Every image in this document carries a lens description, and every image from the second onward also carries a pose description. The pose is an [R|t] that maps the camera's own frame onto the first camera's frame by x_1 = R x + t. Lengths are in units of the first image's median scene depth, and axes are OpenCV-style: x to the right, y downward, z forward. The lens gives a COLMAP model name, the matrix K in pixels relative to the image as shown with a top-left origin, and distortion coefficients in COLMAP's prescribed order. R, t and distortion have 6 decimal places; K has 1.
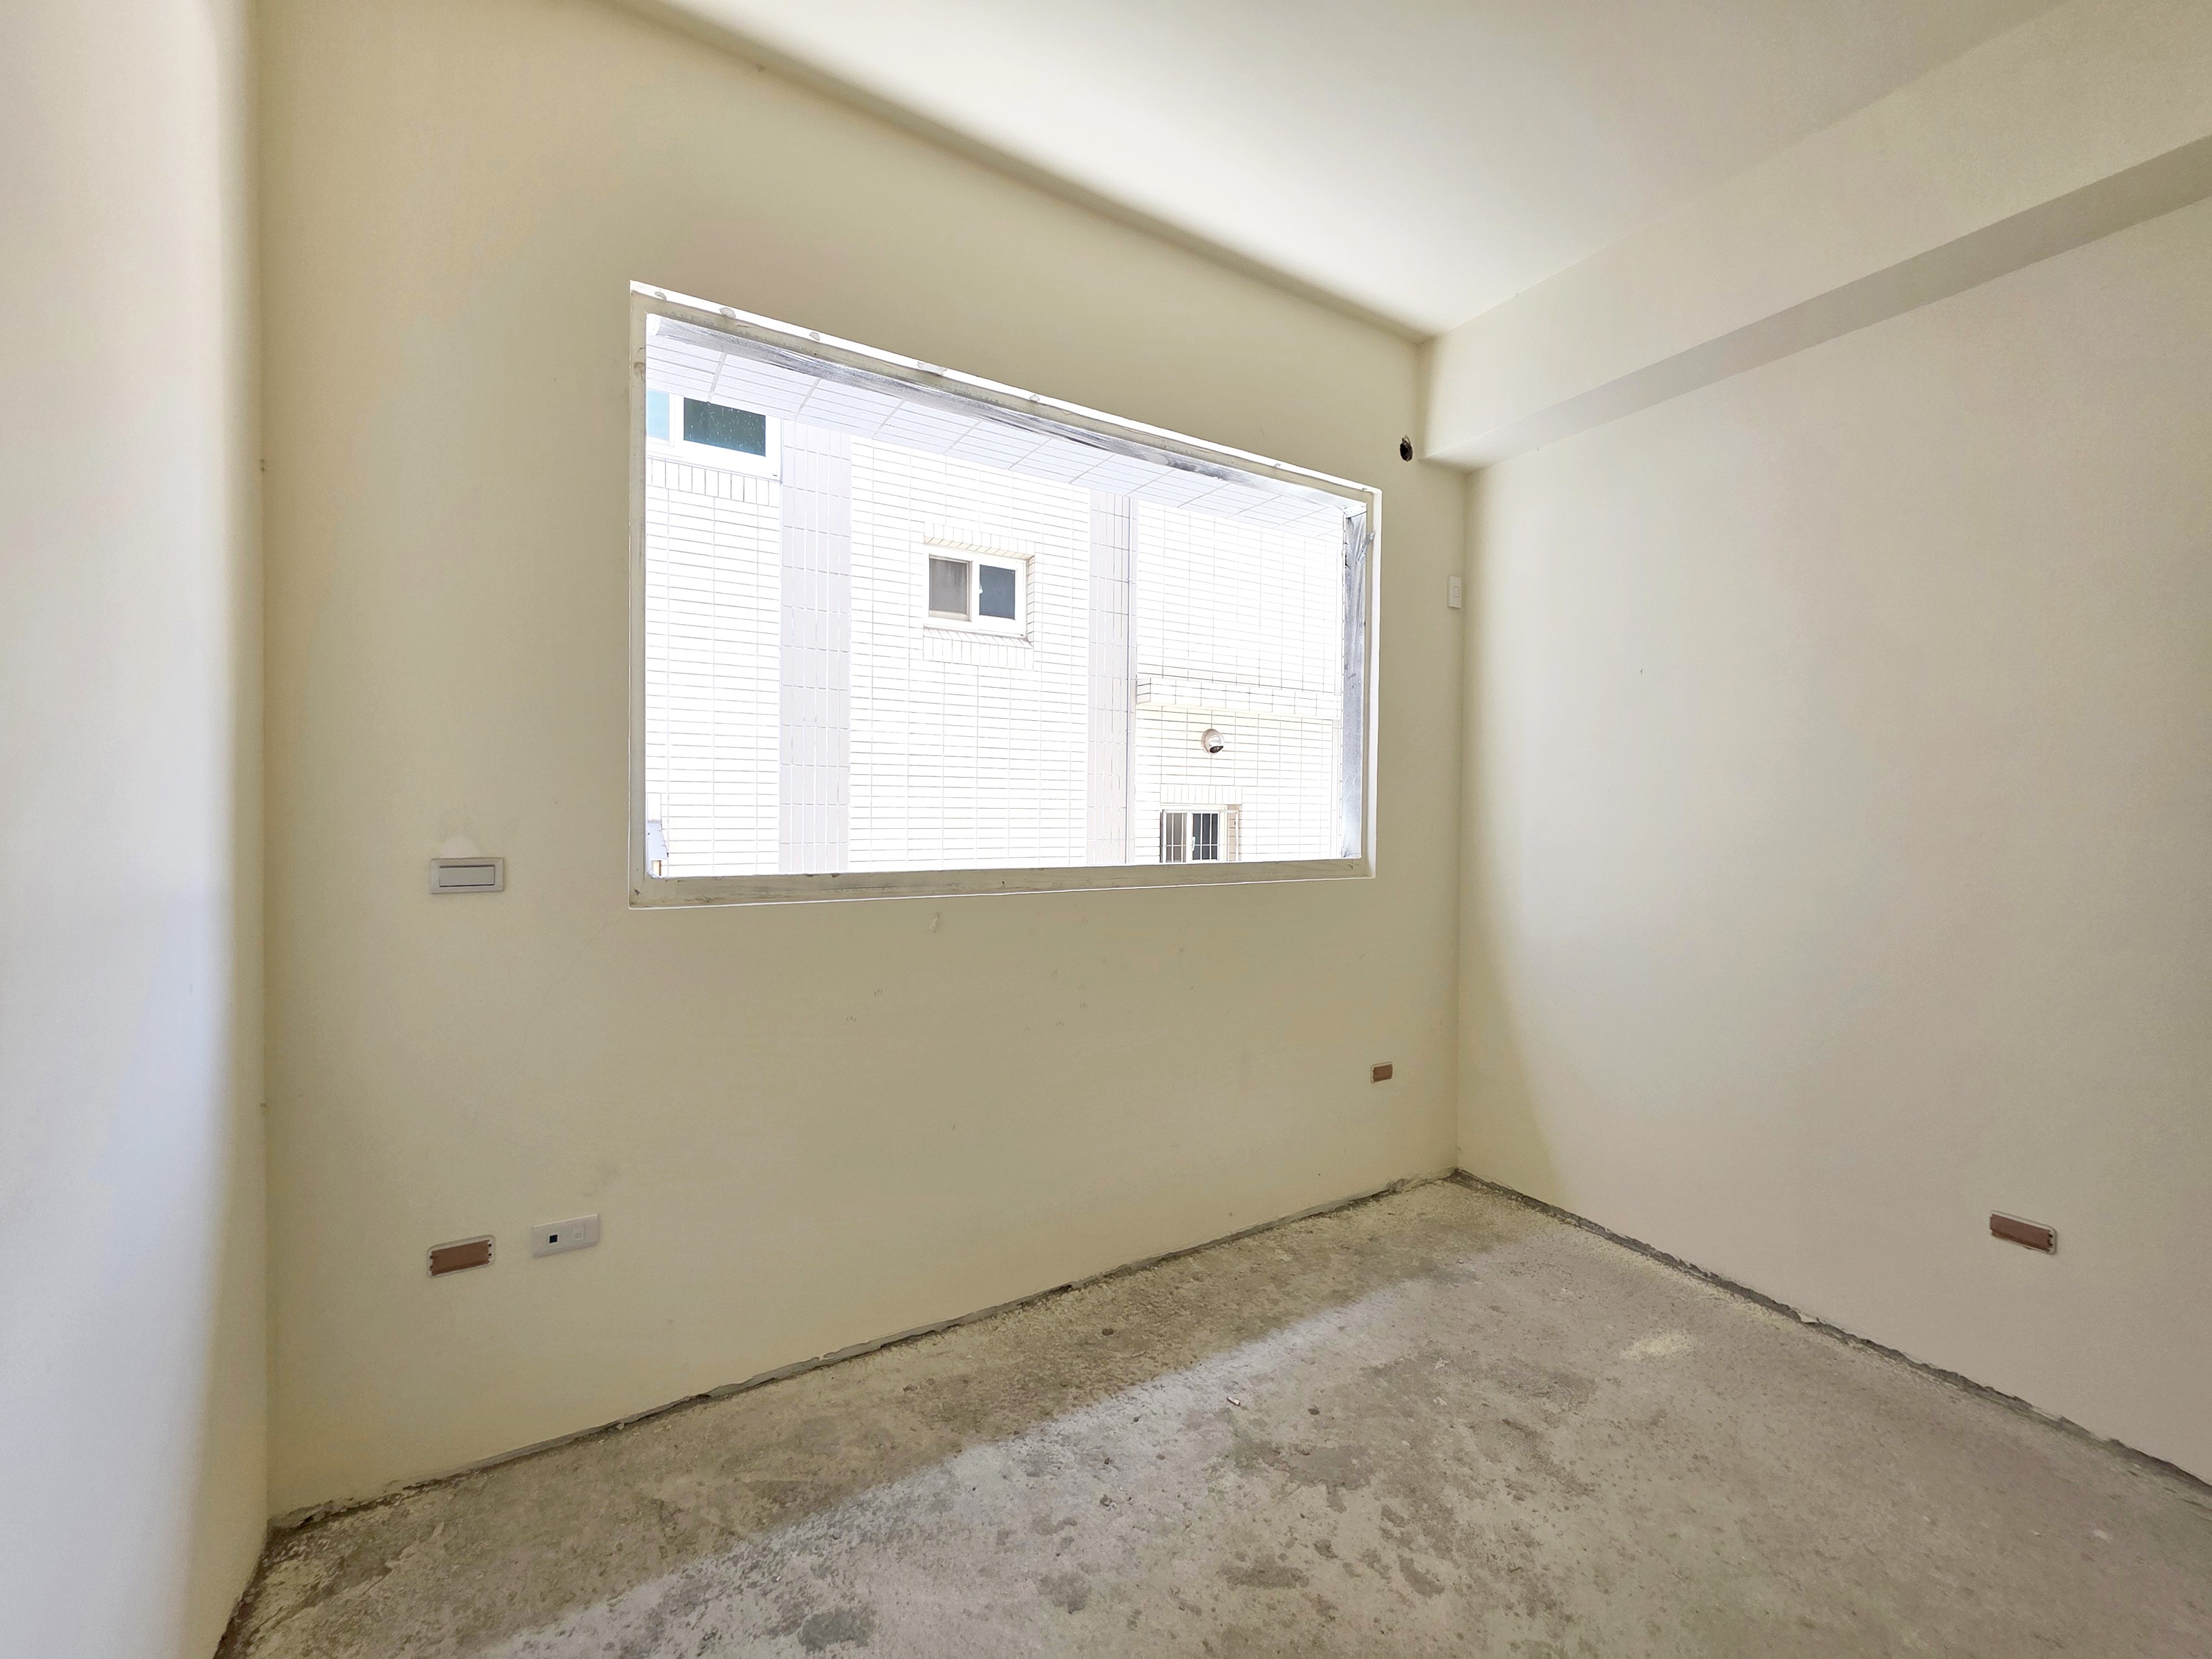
lens RADIAL K [[891.1, 0, 1115.3], [0, 891.1, 820.8], [0, 0, 1]] dist [-0.000433, 0.000347]
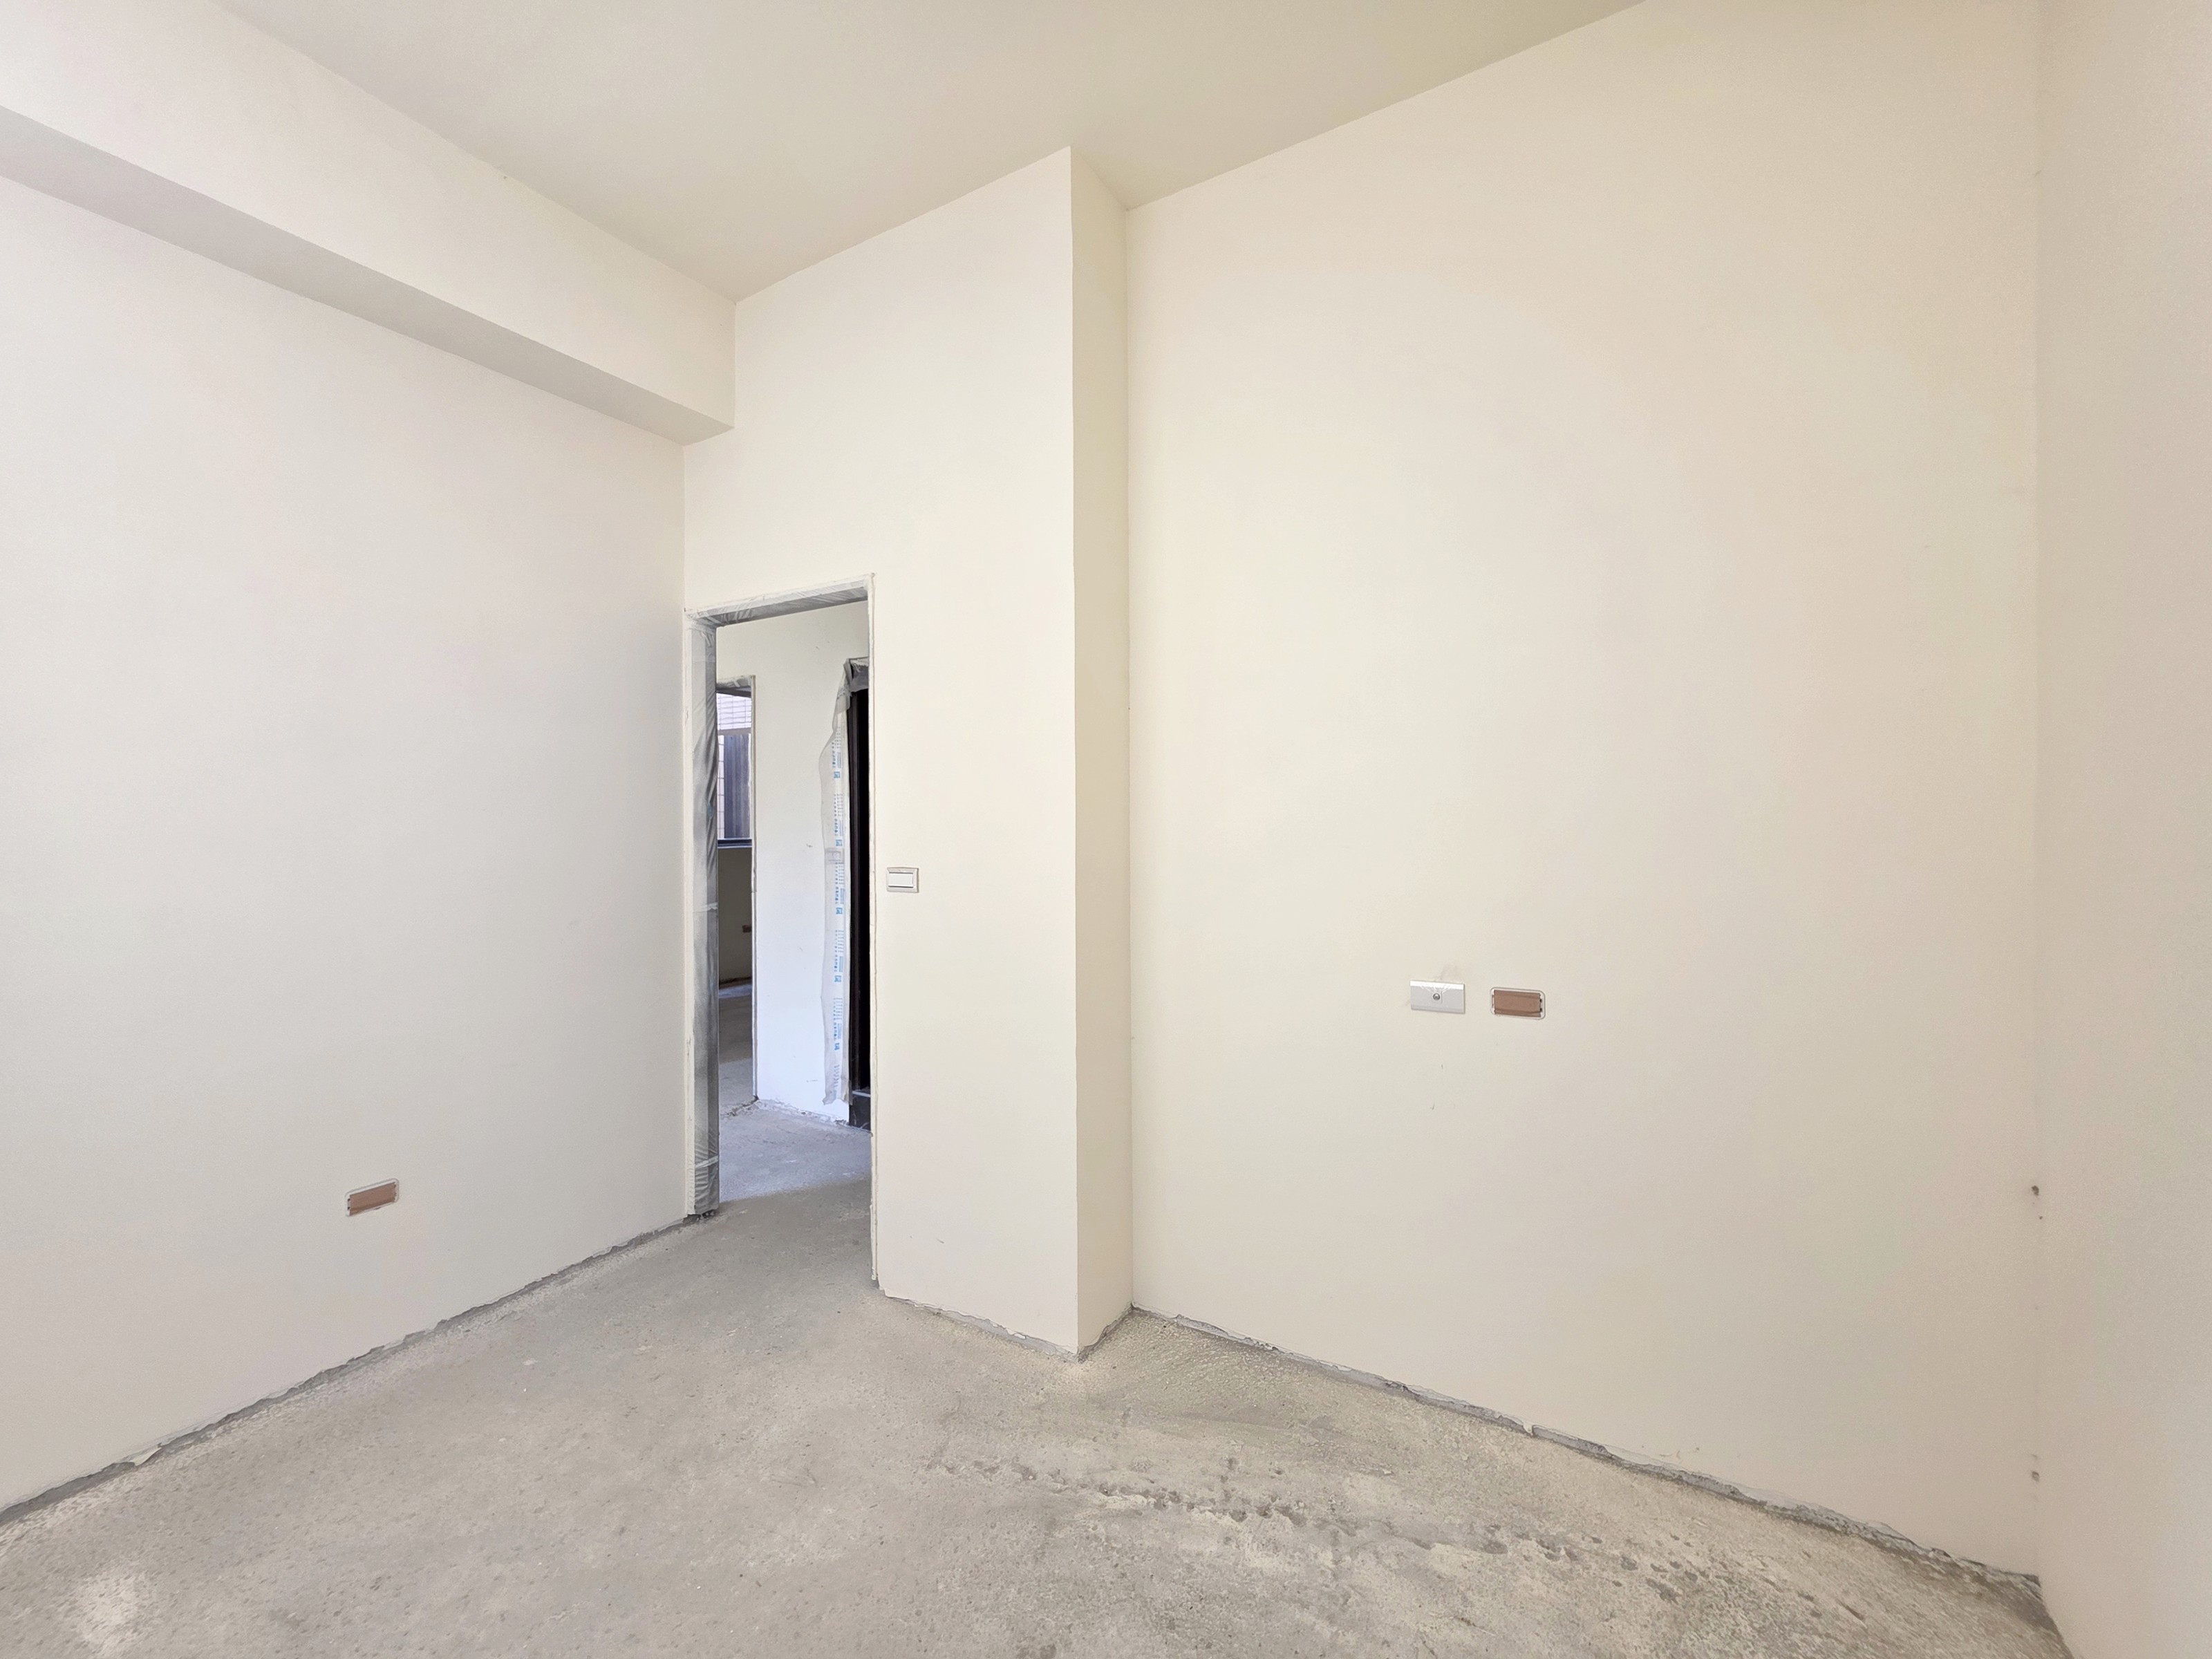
lens RADIAL K [[891.1, 0, 1100.2], [0, 891.1, 824.4], [0, 0, 1]] dist [-0.000433, 0.000347]
pose [[-0.469538, -0.021969, 0.882639, -0.335282], [0.010087, 0.999492, 0.030244, -0.021150], [-0.882855, 0.023104, -0.469078, 0.651600]]
